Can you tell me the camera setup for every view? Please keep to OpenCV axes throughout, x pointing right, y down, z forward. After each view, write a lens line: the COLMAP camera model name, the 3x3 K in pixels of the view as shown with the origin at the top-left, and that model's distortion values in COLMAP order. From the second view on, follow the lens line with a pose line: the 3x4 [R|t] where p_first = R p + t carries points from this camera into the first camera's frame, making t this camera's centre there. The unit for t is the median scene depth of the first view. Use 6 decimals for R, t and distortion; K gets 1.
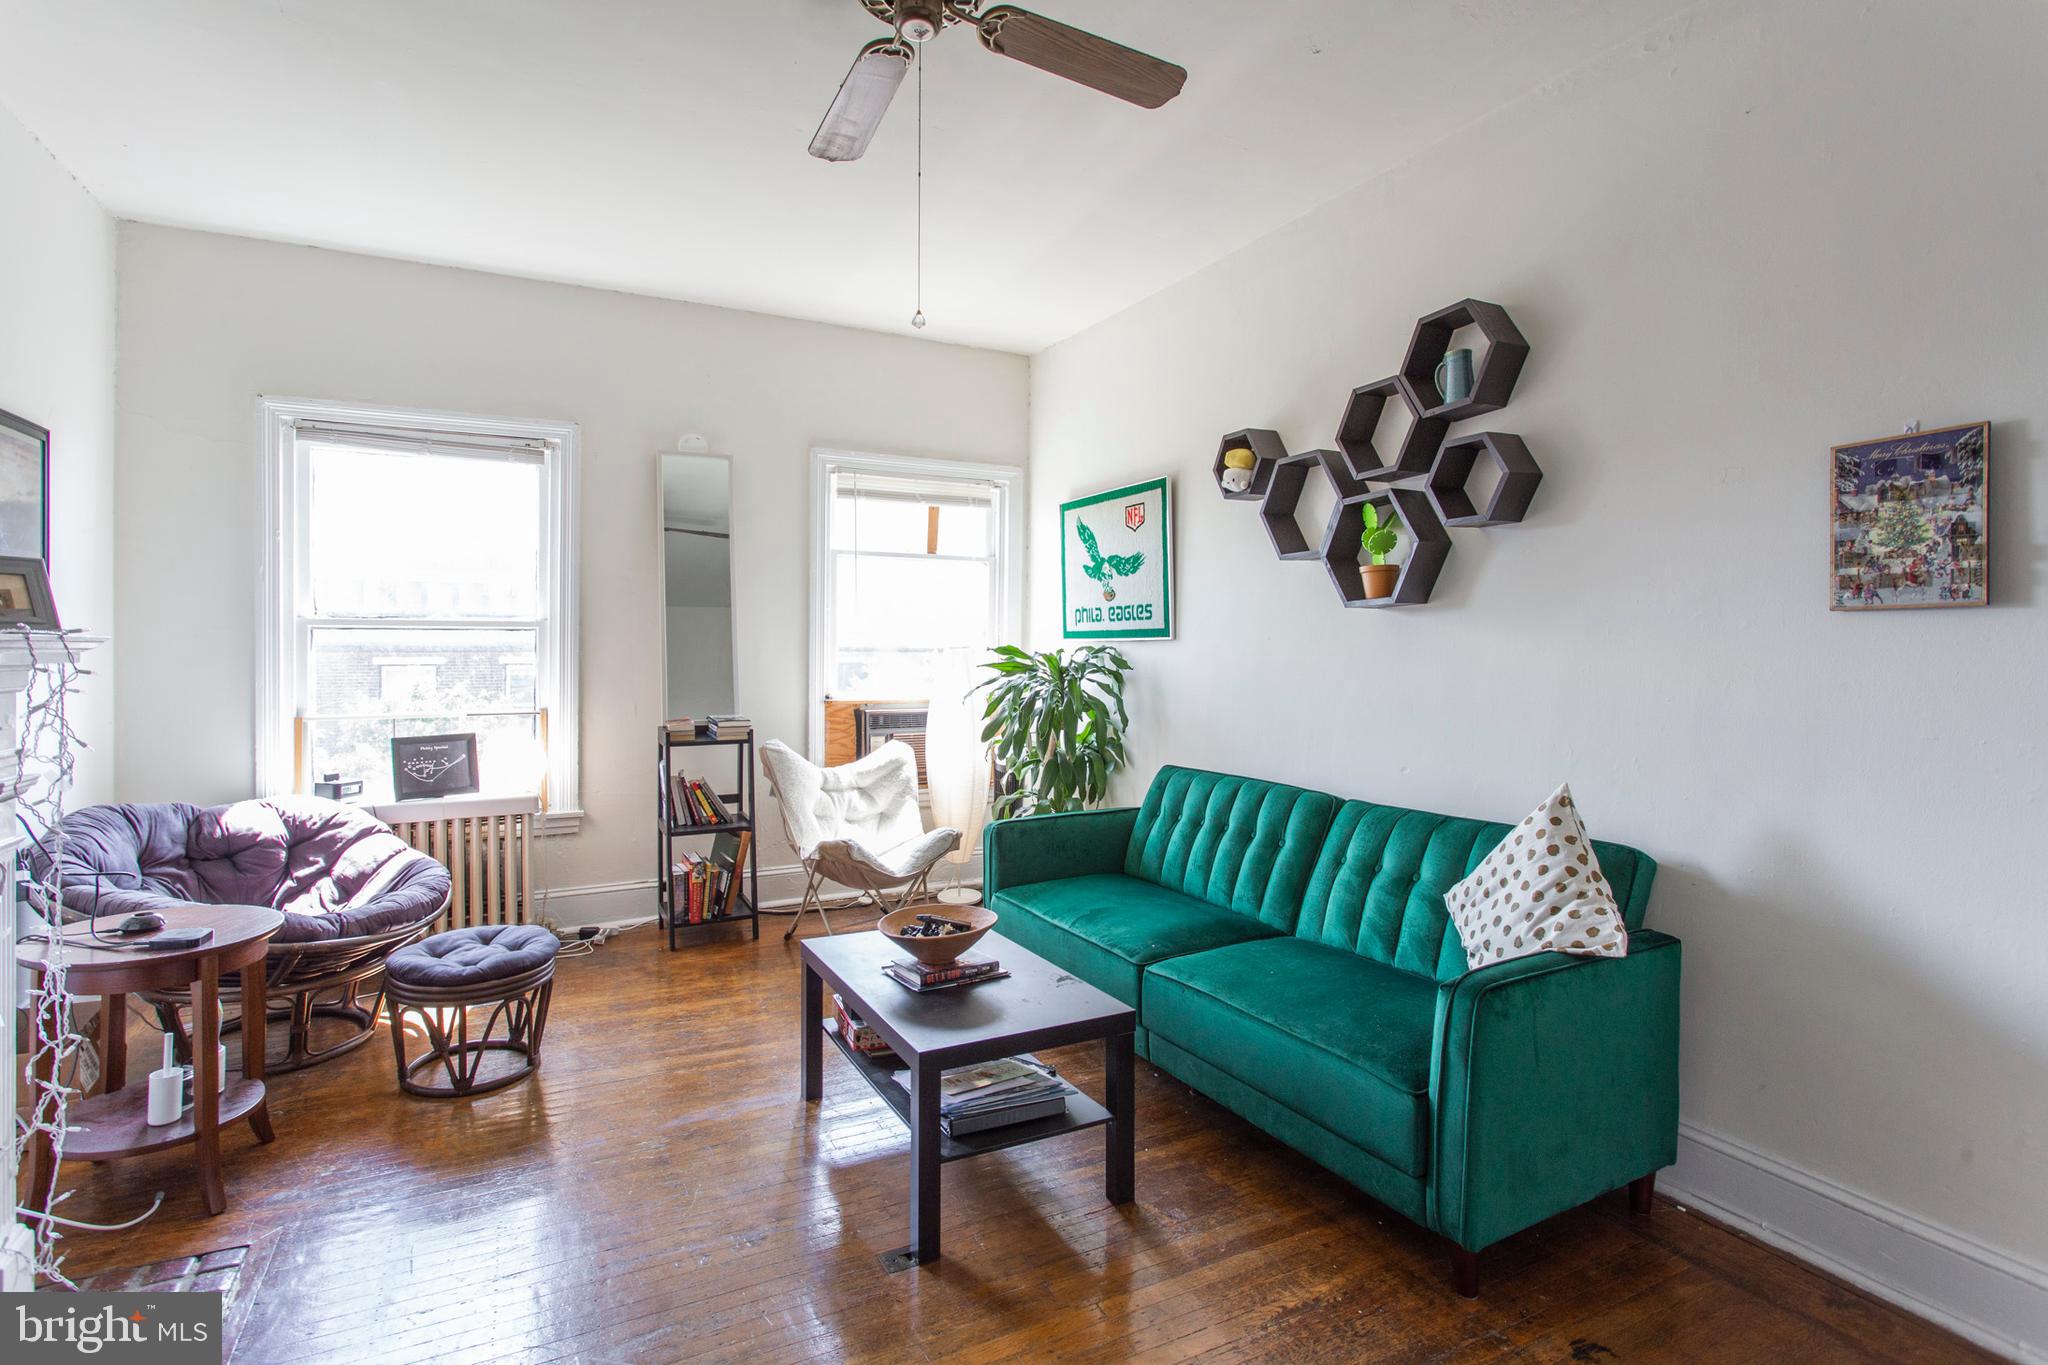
lens RADIAL K [[993.6, 0, 1019.1], [0, 993.6, 644.5], [0, 0, 1]] dist [-0.001402, 0.000574]
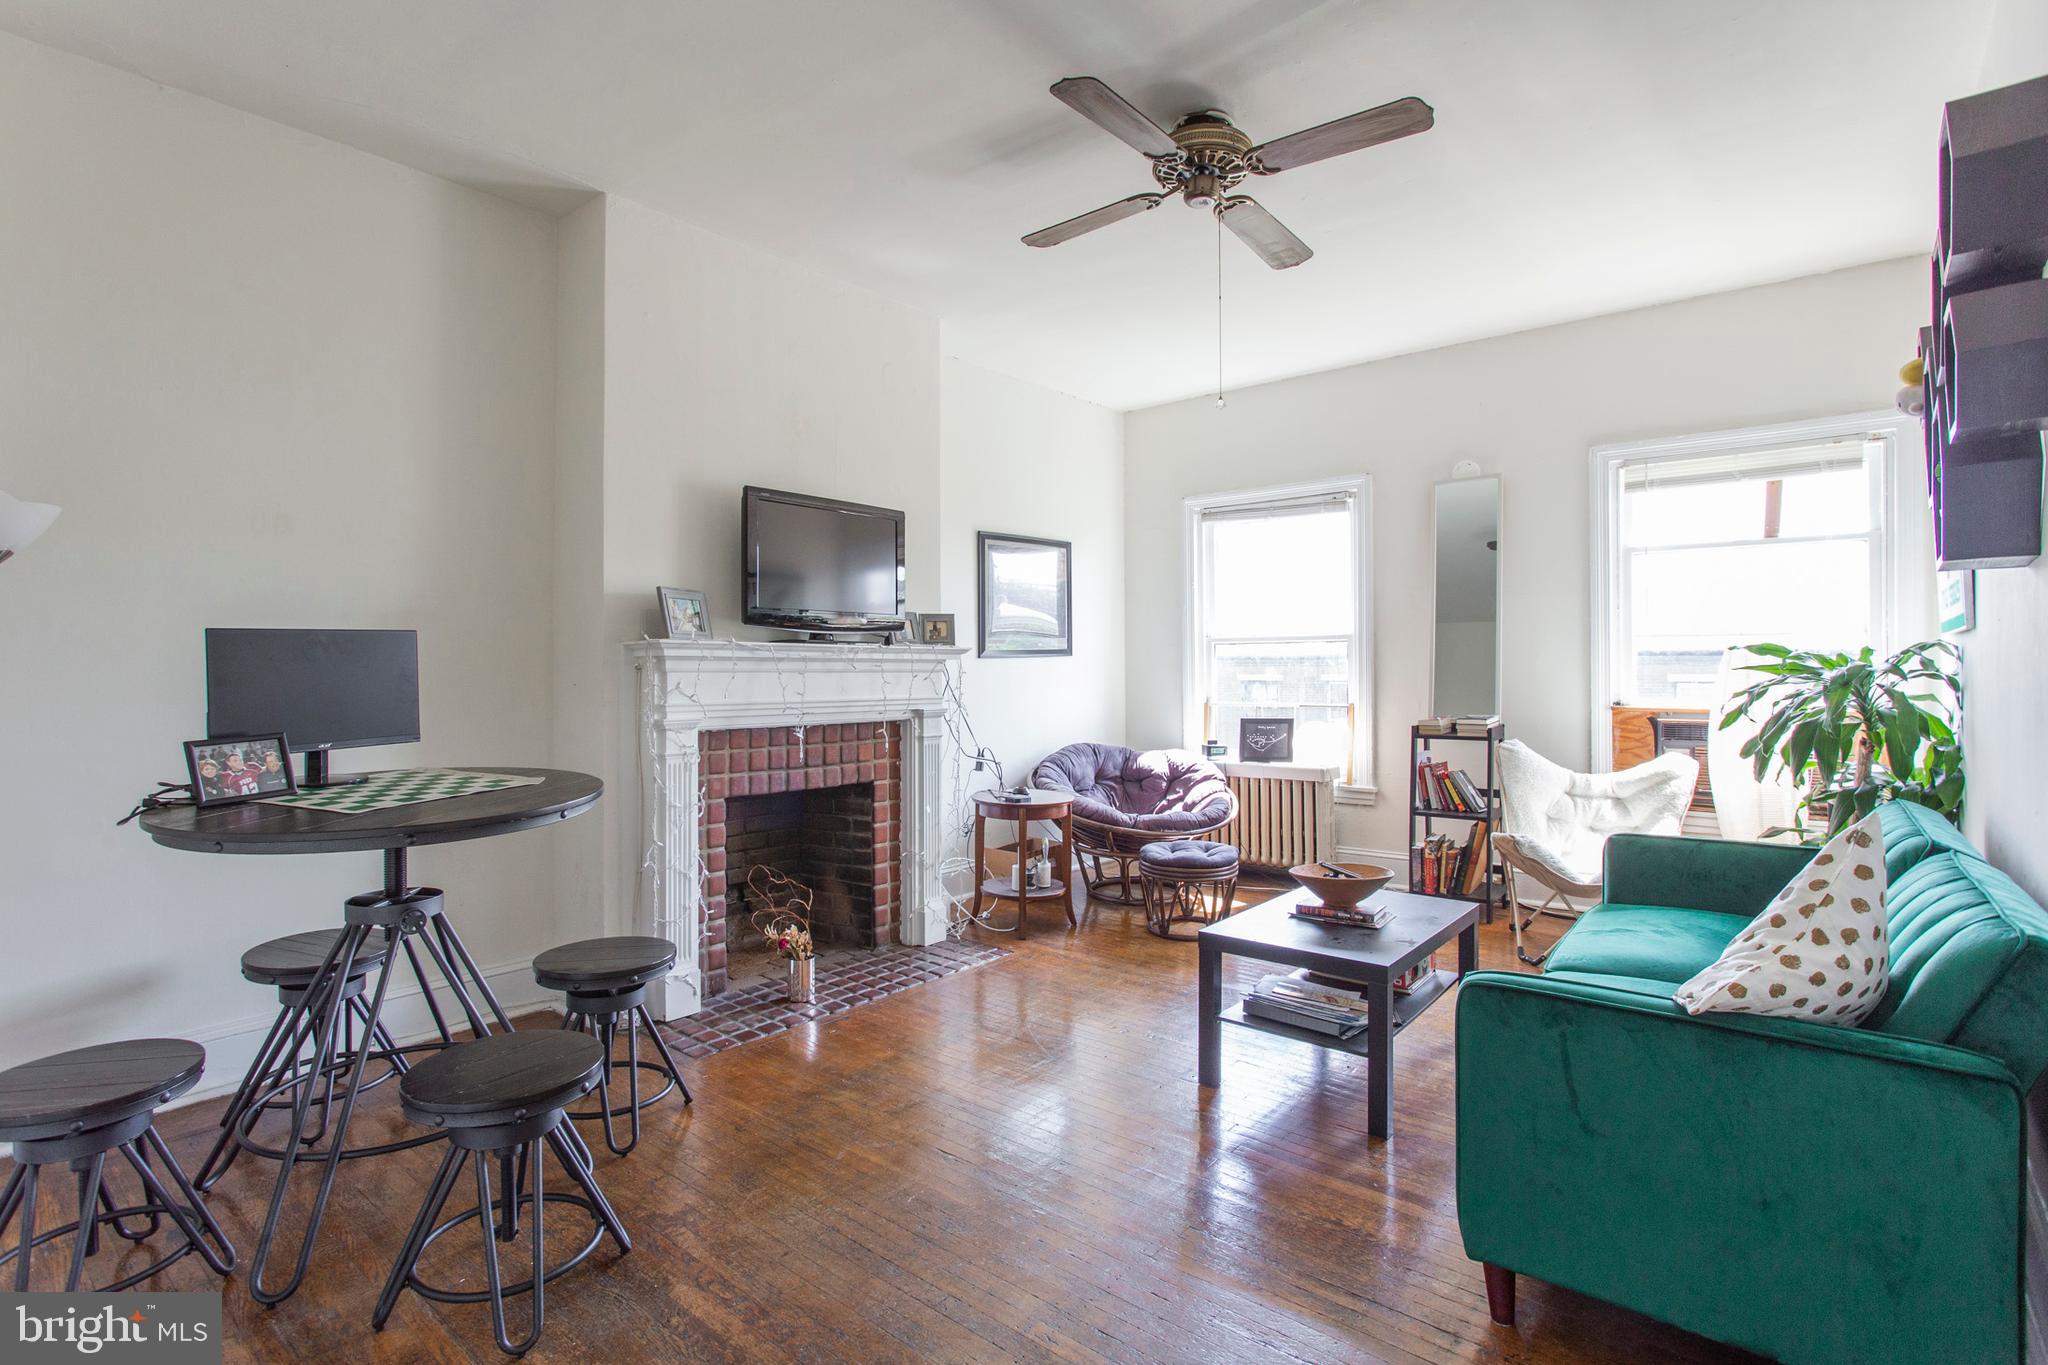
lens RADIAL K [[1016.8, 0, 1023.8], [0, 1016.8, 647.8], [0, 0, 1]] dist [-0.012784, 0.002016]
pose [[0.404015, -0.023624, -0.914447, 0.552618], [0.008218, 0.999720, -0.022196, 0.019733], [0.914716, 0.001452, 0.404096, 0.100737]]
